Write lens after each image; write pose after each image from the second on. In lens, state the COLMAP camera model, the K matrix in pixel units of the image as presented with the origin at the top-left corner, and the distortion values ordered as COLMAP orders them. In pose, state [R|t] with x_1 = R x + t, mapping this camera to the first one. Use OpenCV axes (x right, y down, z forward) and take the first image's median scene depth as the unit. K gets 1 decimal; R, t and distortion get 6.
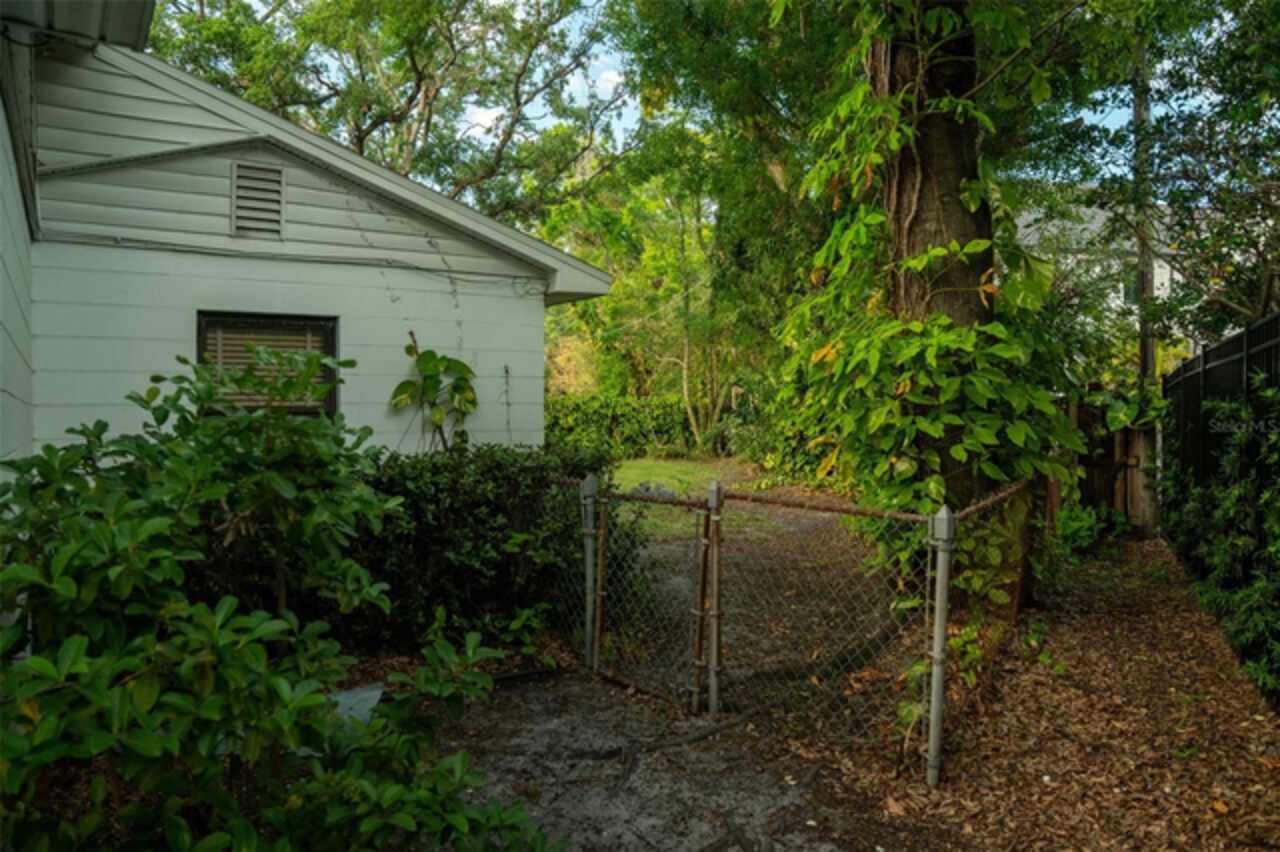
lens RADIAL K [[906.9, 0, 606.5], [0, 906.9, 426.9], [0, 0, 1]] dist [-0.185259, 0.157881]
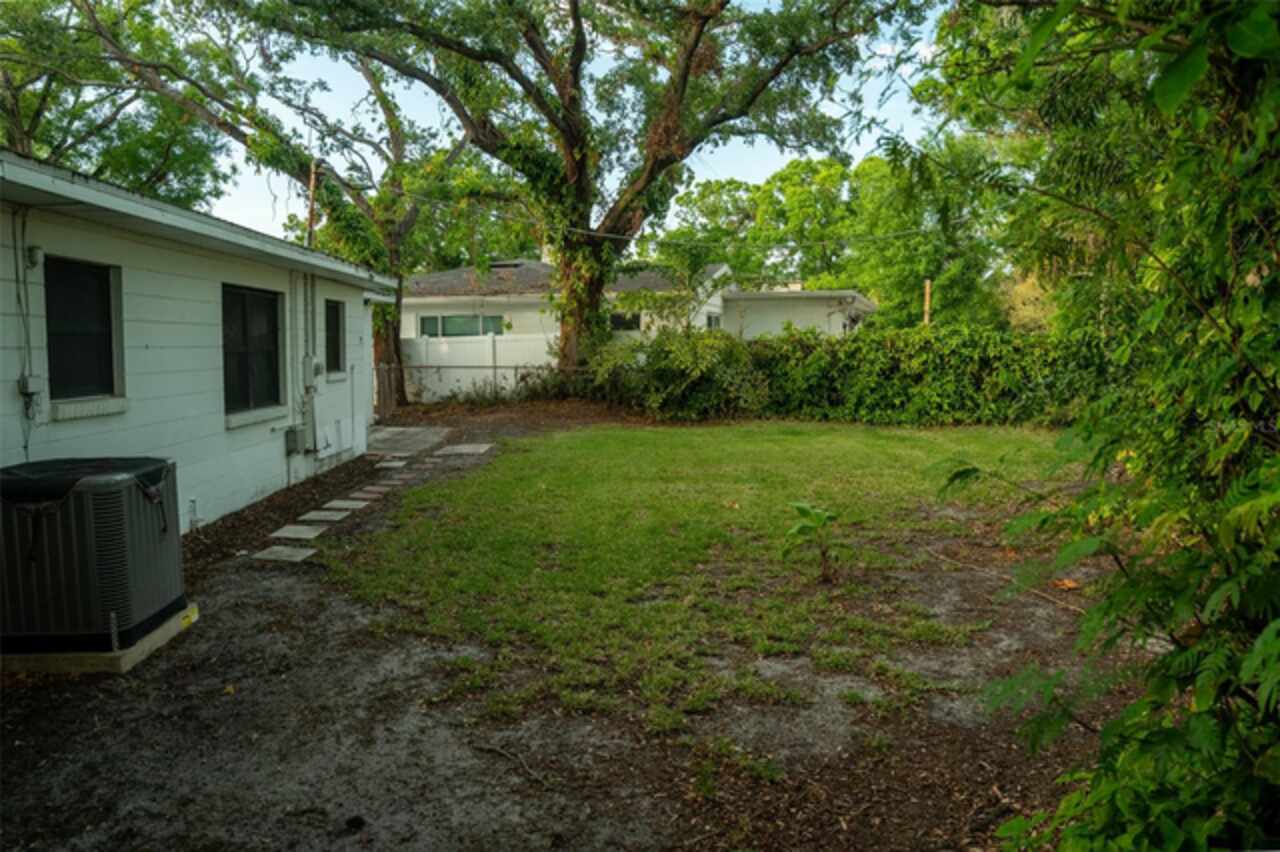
lens RADIAL K [[906.9, 0, 606.5], [0, 906.9, 426.9], [0, 0, 1]] dist [-0.185259, 0.157881]
pose [[0.846502, 0.051160, -0.529922, 0.121195], [-0.012825, 0.997043, 0.075770, -0.007862], [0.532231, -0.057344, 0.844655, 0.300236]]
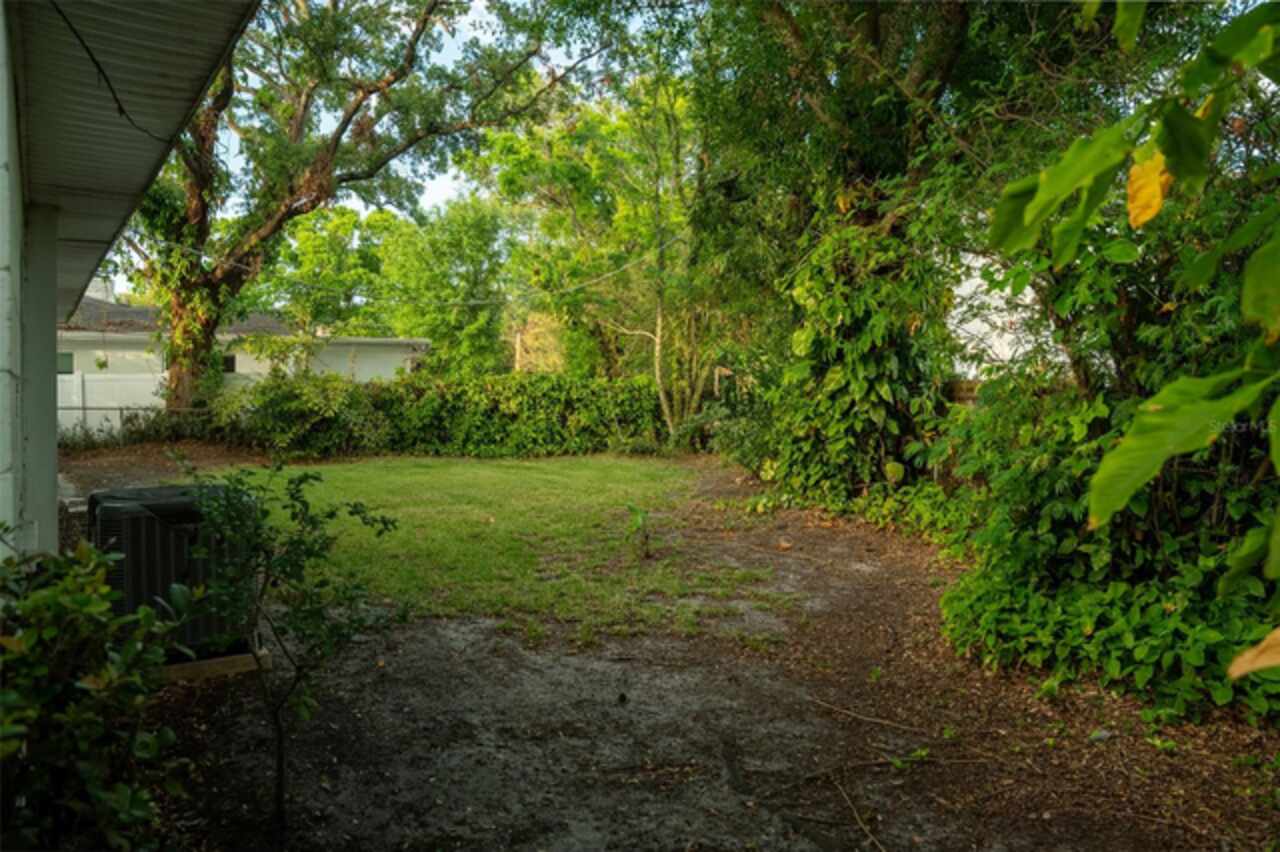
lens RADIAL K [[906.9, 0, 606.5], [0, 906.9, 426.9], [0, 0, 1]] dist [-0.185259, 0.157881]
pose [[0.999600, 0.017064, 0.022546, 0.024895], [-0.017491, 0.999668, 0.018903, -0.004509], [-0.022216, -0.019290, 0.999567, 0.195717]]
